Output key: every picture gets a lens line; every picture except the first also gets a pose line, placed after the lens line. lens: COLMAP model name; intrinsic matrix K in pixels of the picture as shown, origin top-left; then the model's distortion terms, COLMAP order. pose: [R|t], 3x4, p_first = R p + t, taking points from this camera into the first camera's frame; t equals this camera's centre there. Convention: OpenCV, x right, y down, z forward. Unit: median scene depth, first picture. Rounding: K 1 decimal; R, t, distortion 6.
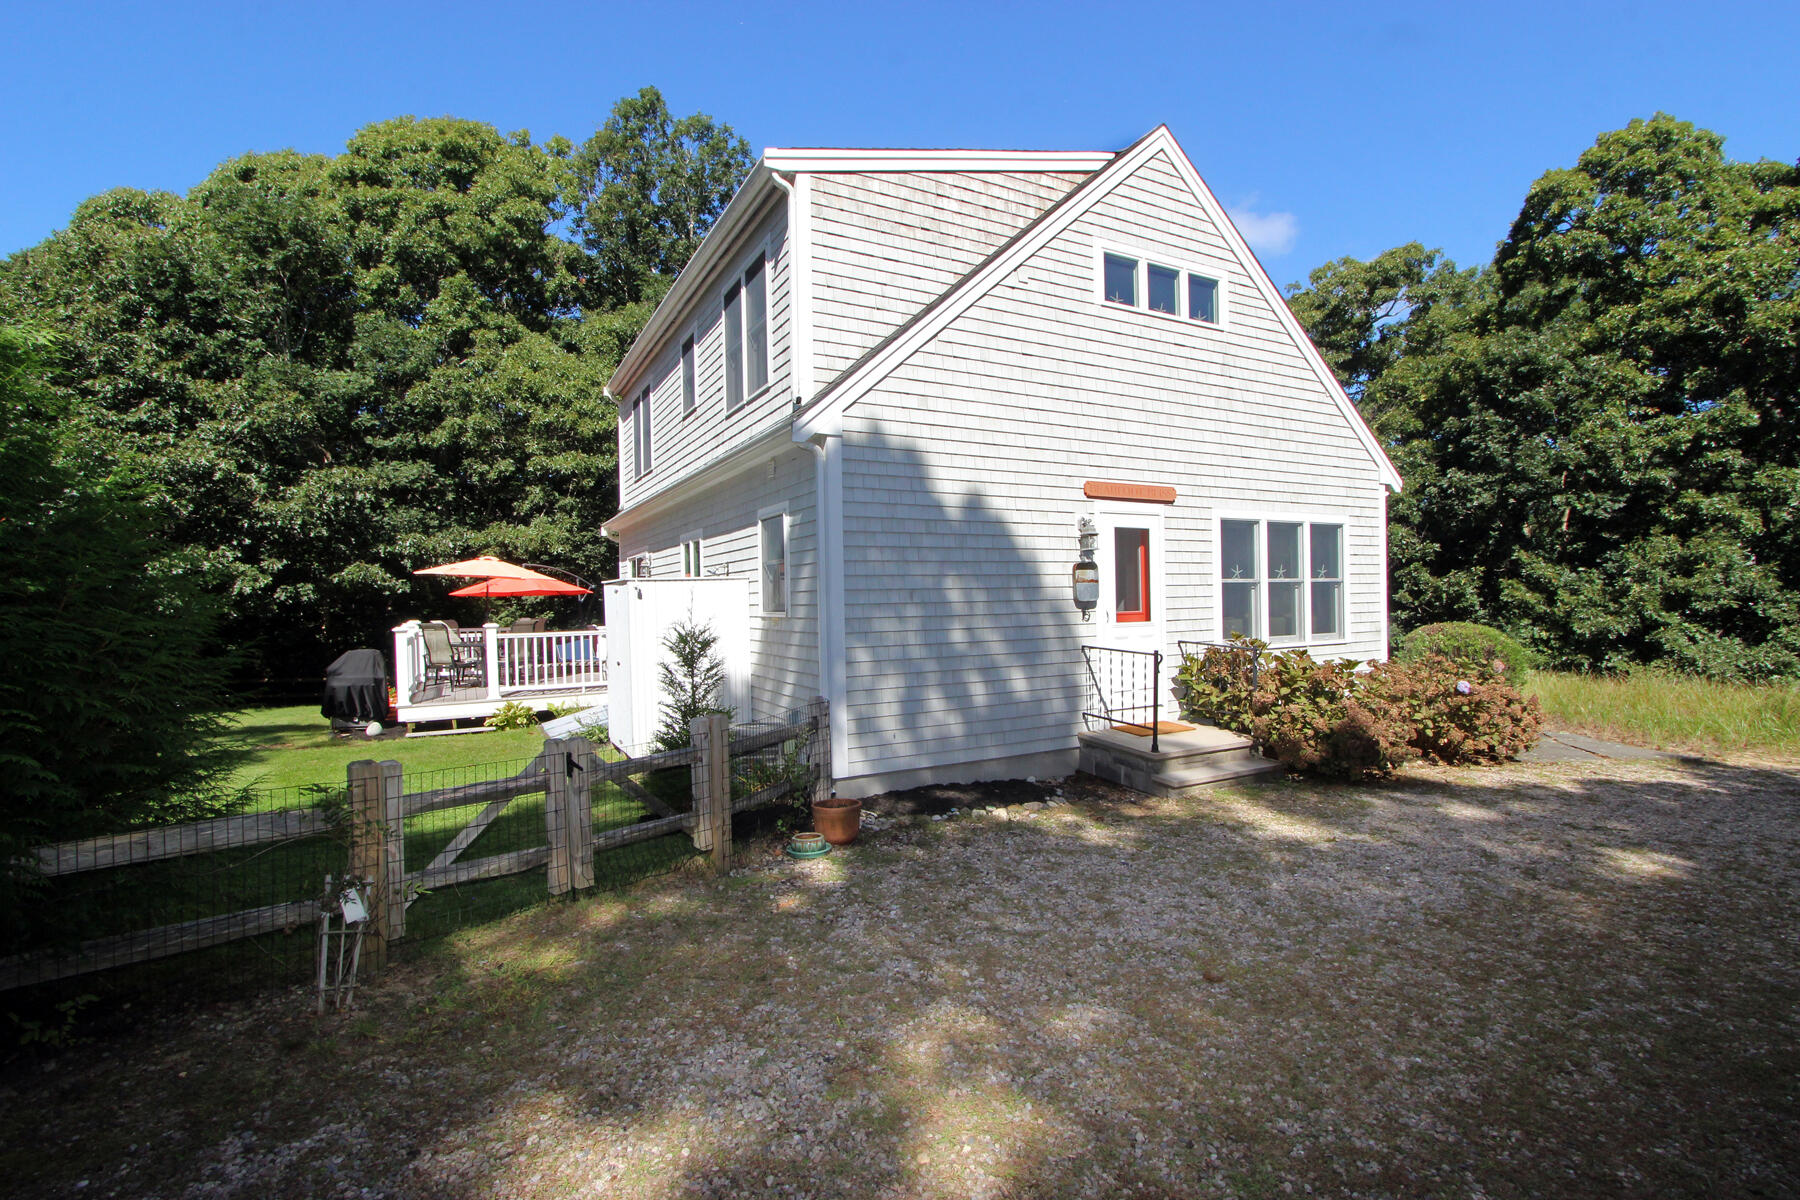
lens RADIAL K [[803.2, 0, 900.0], [0, 803.2, 600.0], [0, 0, 1]] dist [0.002020, -0.000115]
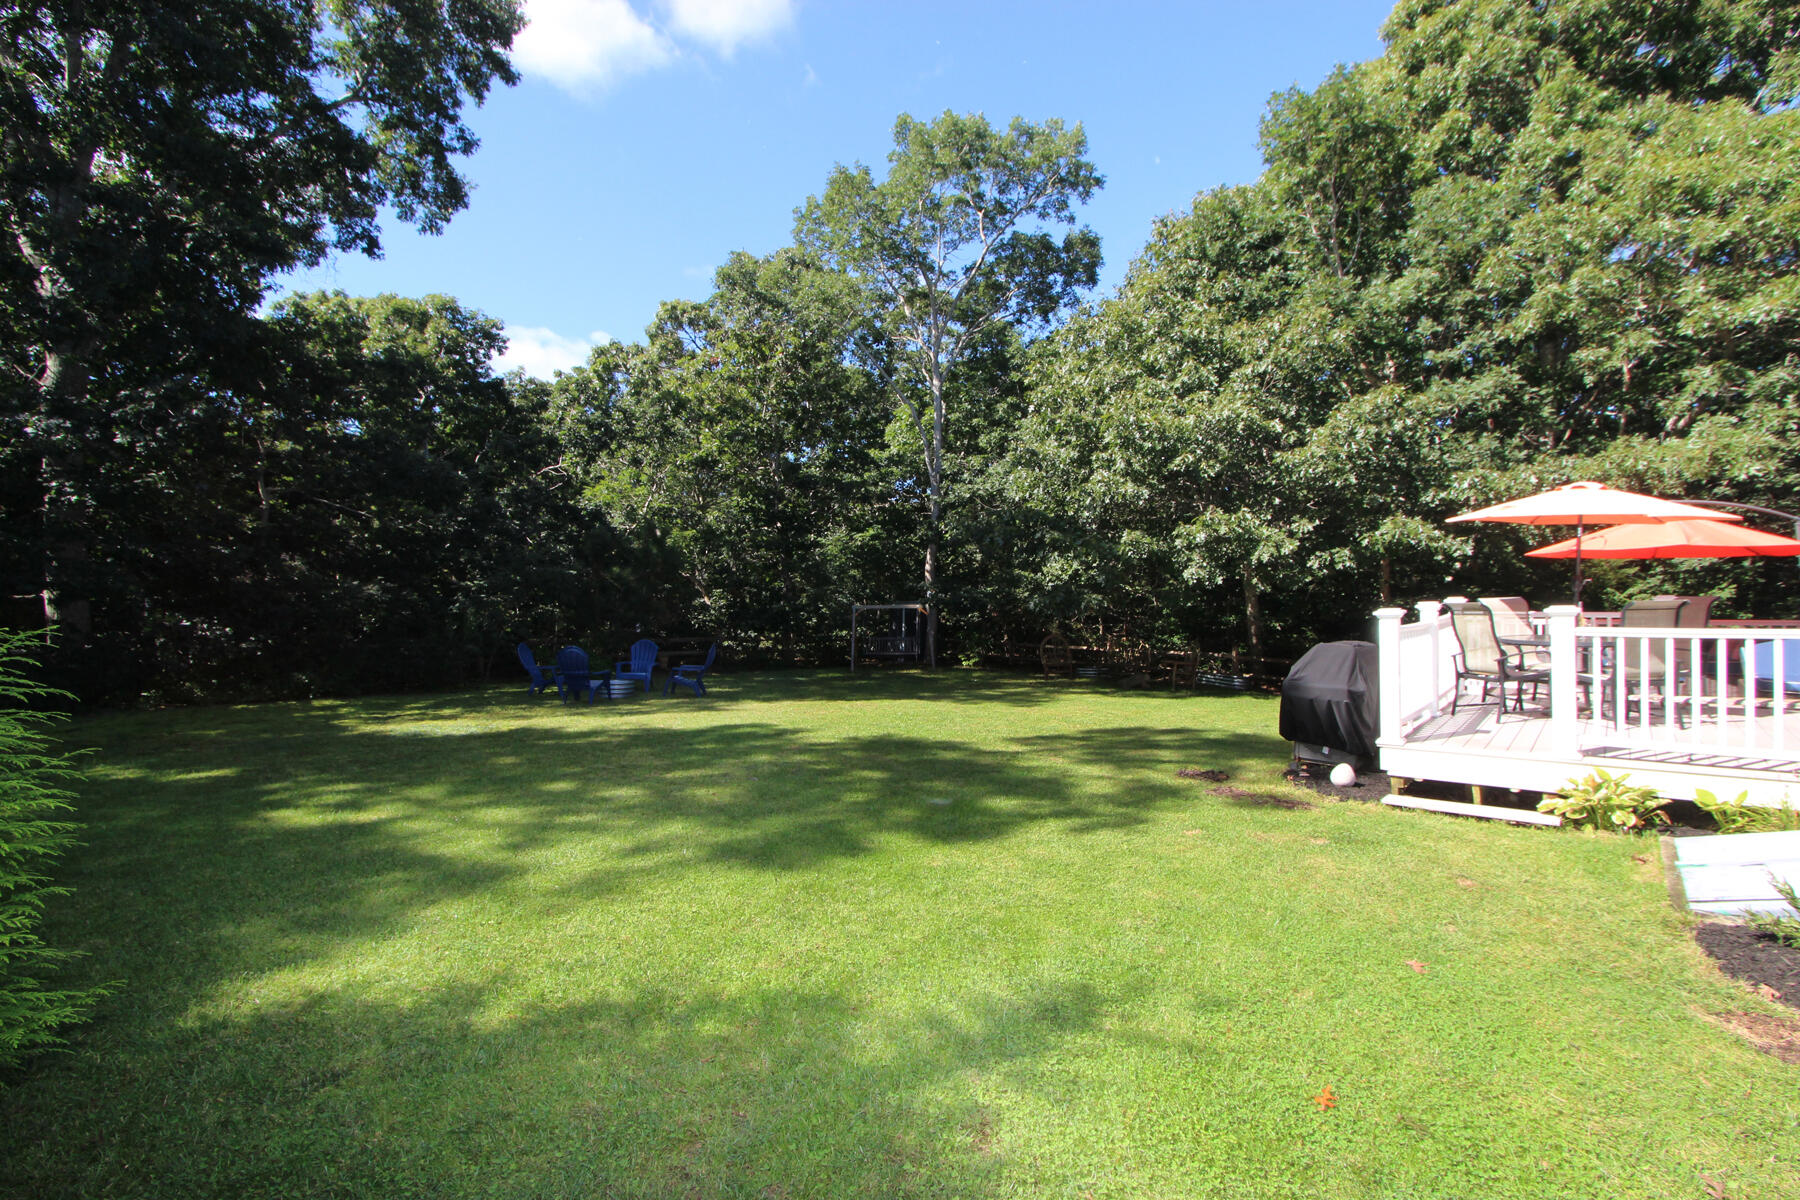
lens RADIAL K [[832.7, 0, 900.0], [0, 832.7, 600.0], [0, 0, 1]] dist [-0.001749, -0.006790]
pose [[0.349197, 0.020605, -0.936823, -0.111325], [0.010381, 0.999612, 0.025856, 0.004689], [0.936992, -0.018754, 0.348847, 0.287742]]
